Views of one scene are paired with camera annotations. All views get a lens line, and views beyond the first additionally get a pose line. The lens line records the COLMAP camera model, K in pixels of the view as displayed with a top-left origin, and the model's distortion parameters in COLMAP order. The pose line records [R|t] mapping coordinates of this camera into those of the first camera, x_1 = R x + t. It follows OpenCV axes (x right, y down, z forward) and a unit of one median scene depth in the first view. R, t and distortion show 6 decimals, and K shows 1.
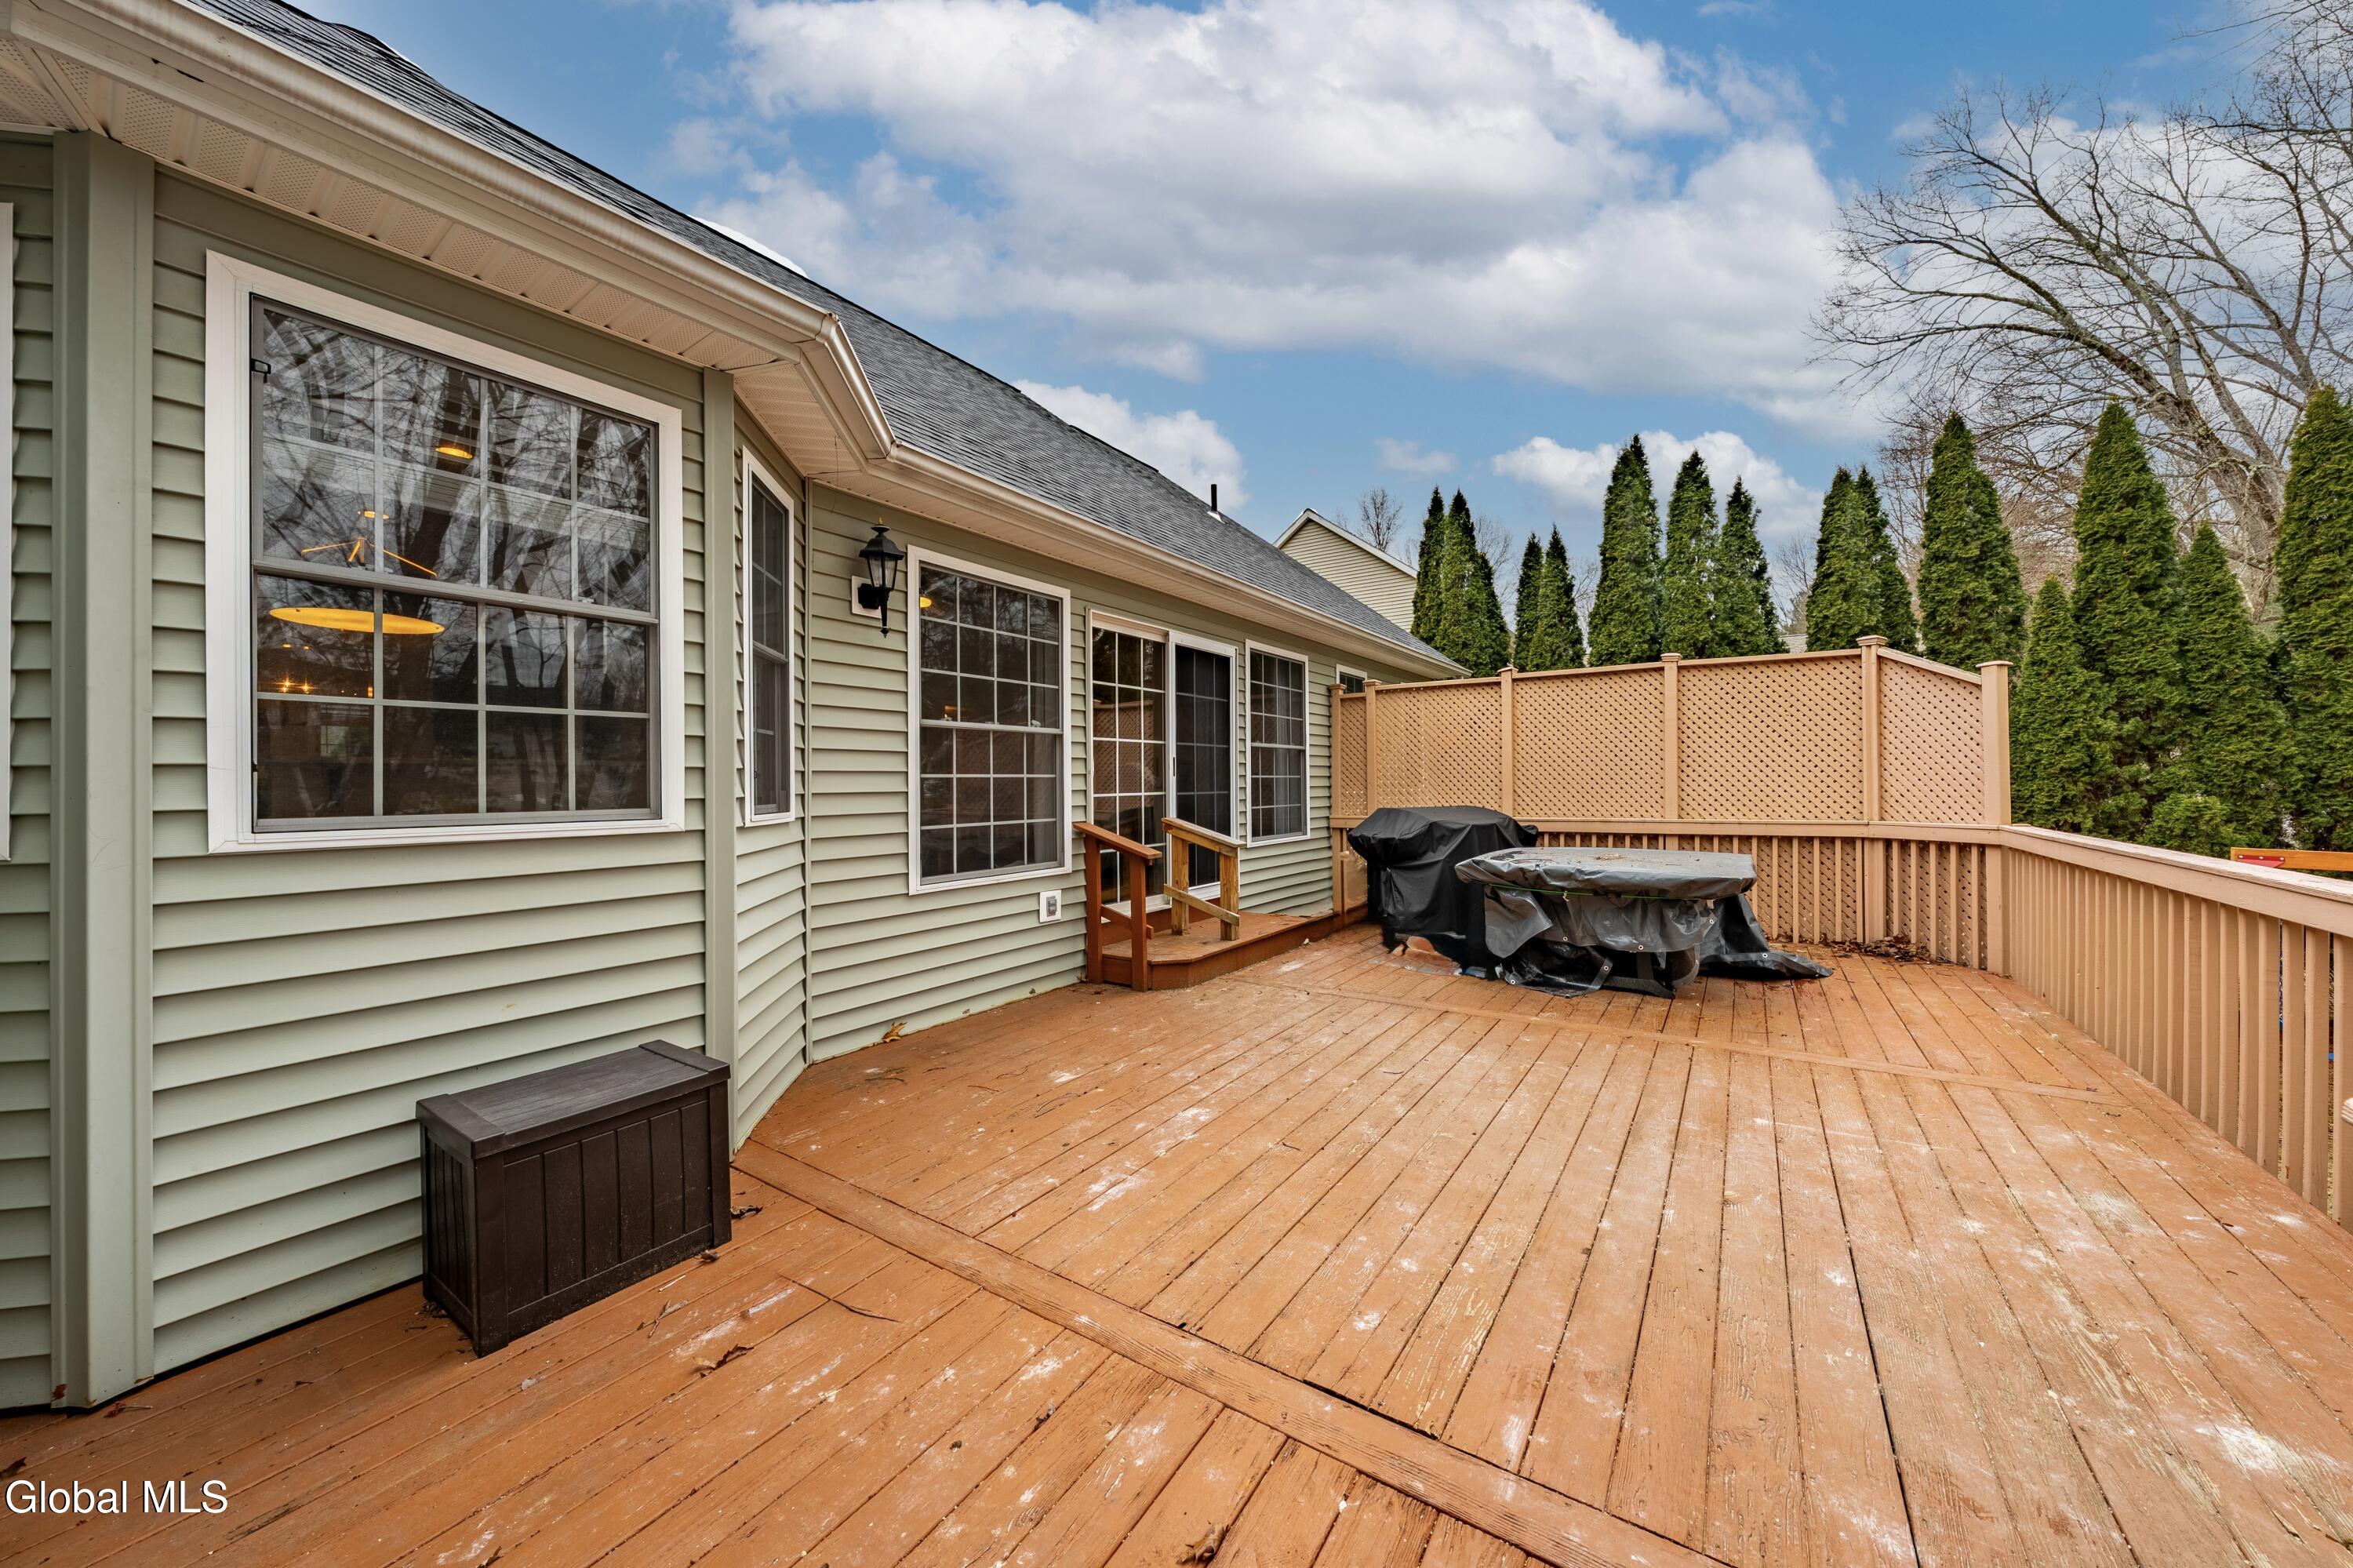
lens RADIAL K [[809.3, 0, 1186.7], [0, 809.3, 783.4], [0, 0, 1]] dist [-0.002609, -0.000467]
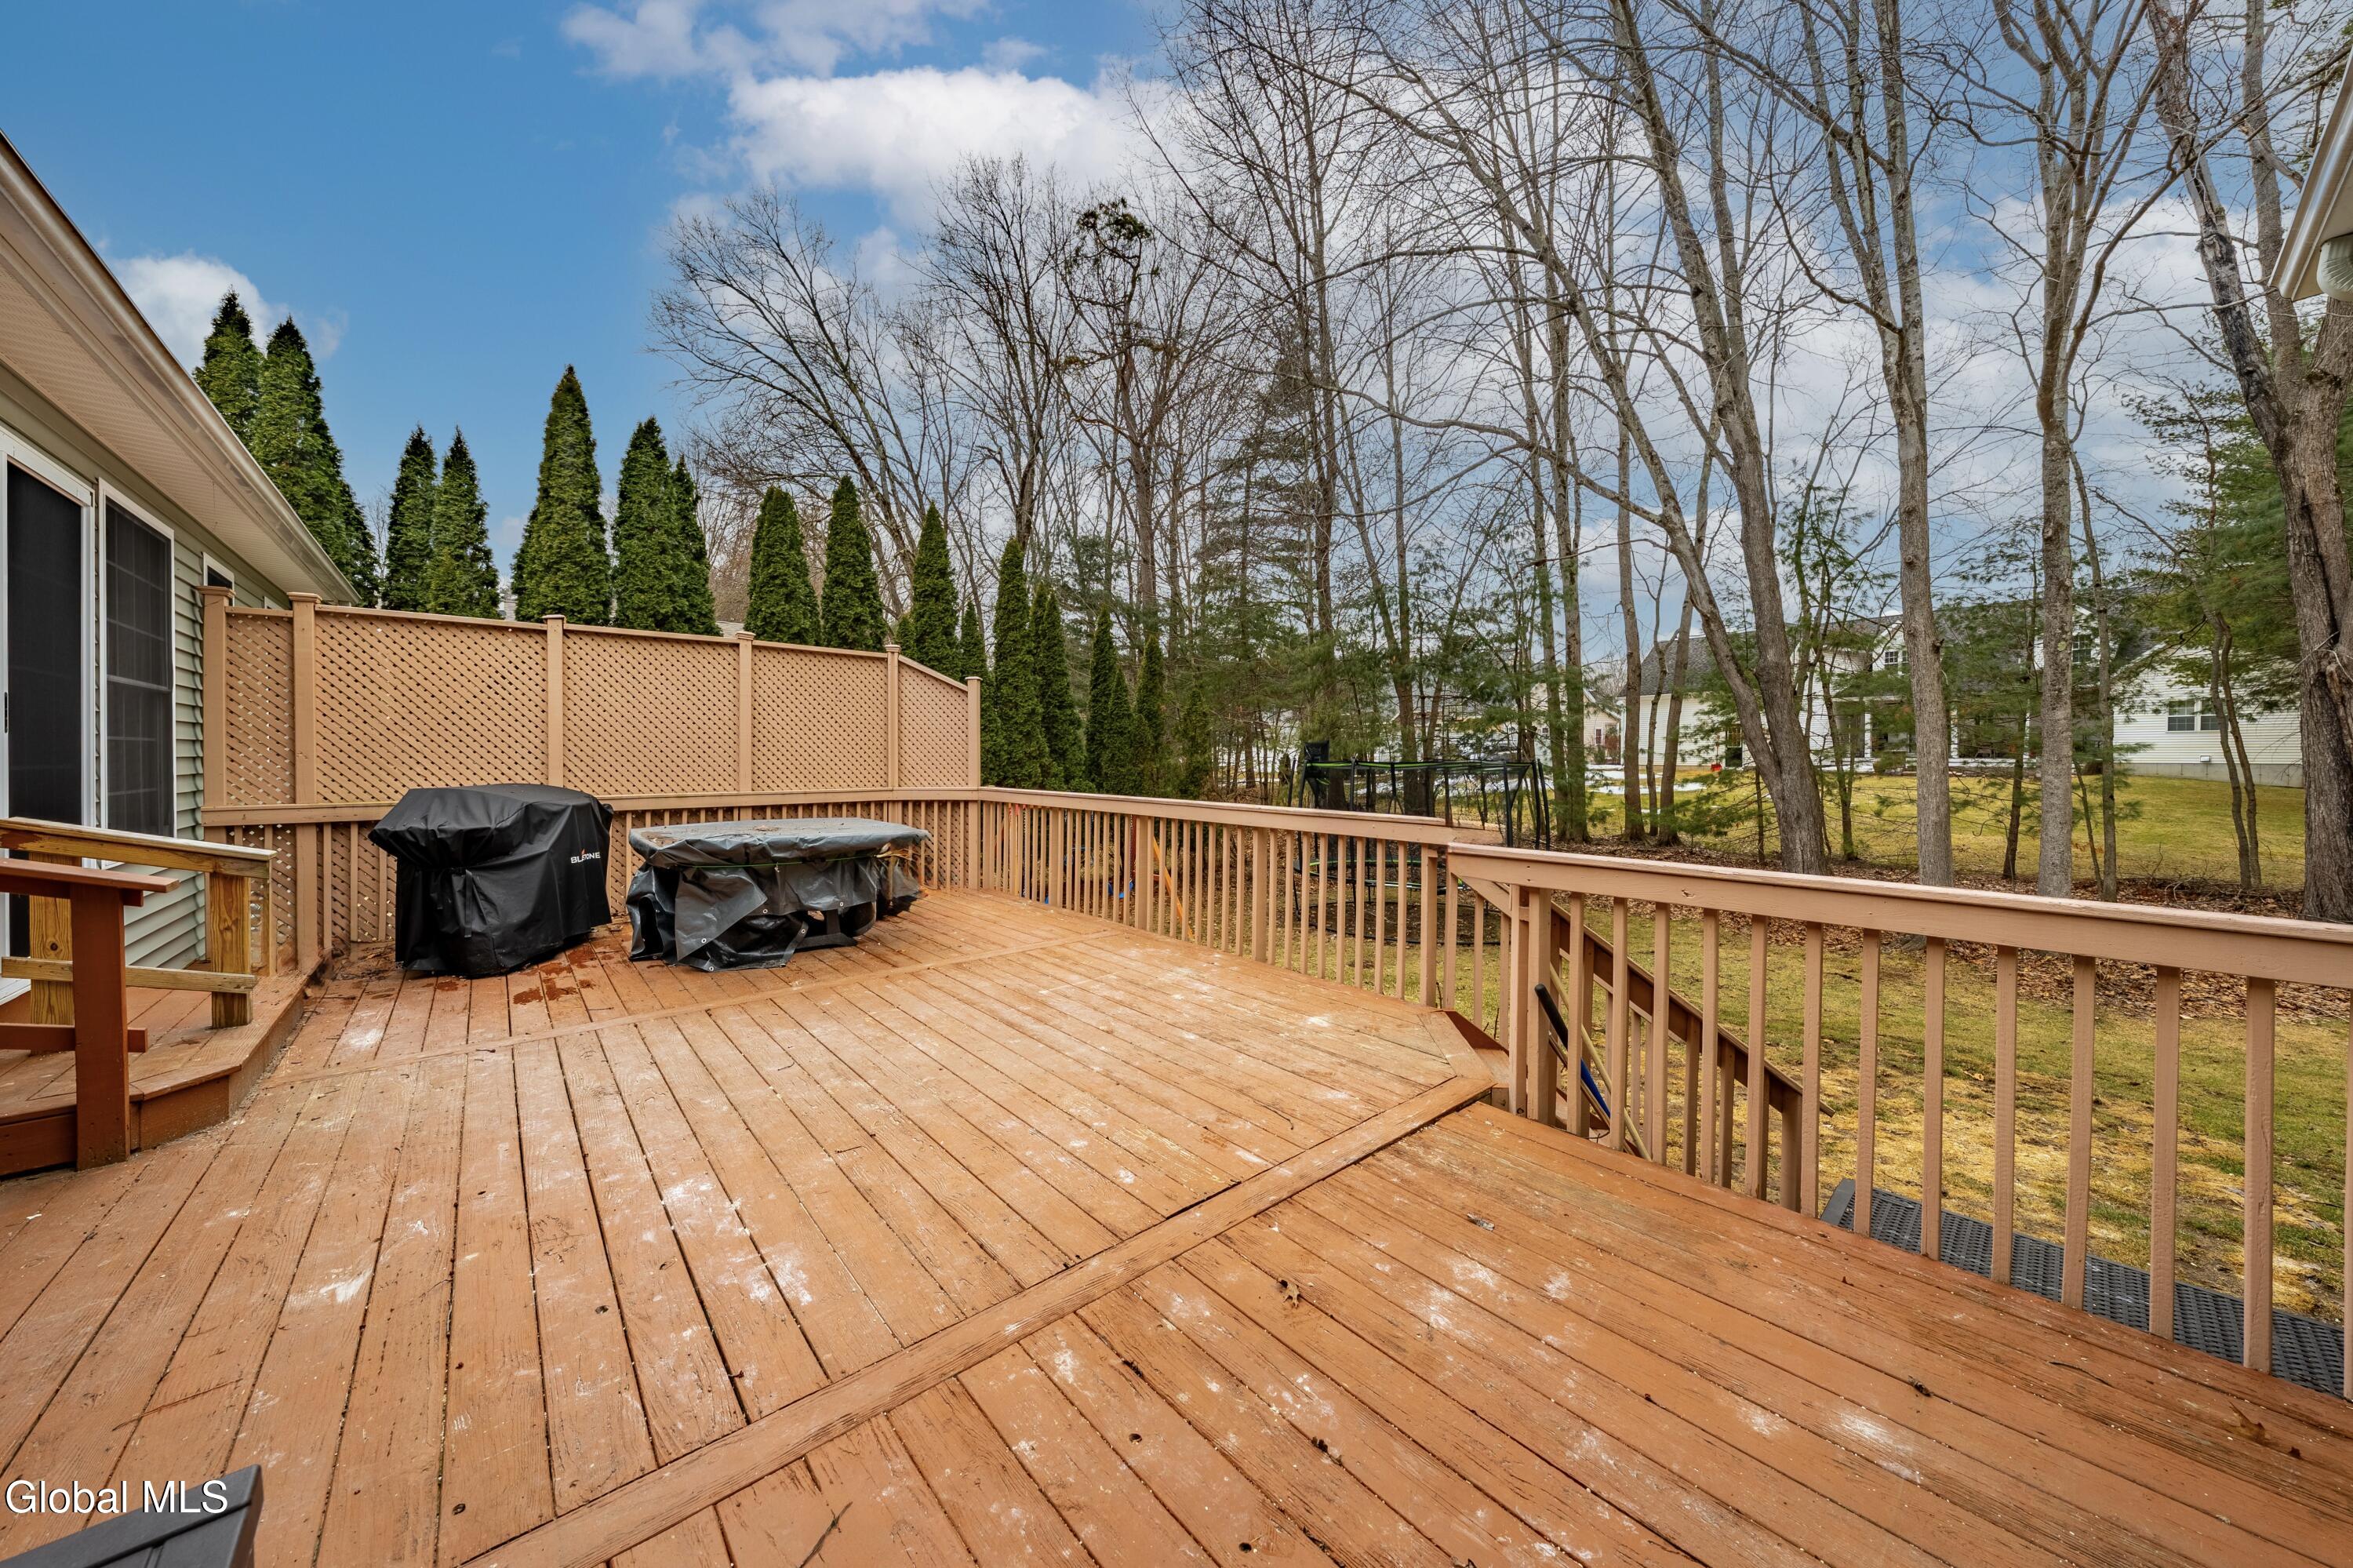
lens RADIAL K [[809.3, 0, 1235.6], [0, 809.3, 770.5], [0, 0, 1]] dist [-0.002609, -0.000467]
pose [[0.230131, -0.006563, 0.973137, -0.451054], [-0.005073, 0.999956, 0.007944, 0.009962], [-0.973146, -0.006765, 0.230088, 0.256789]]
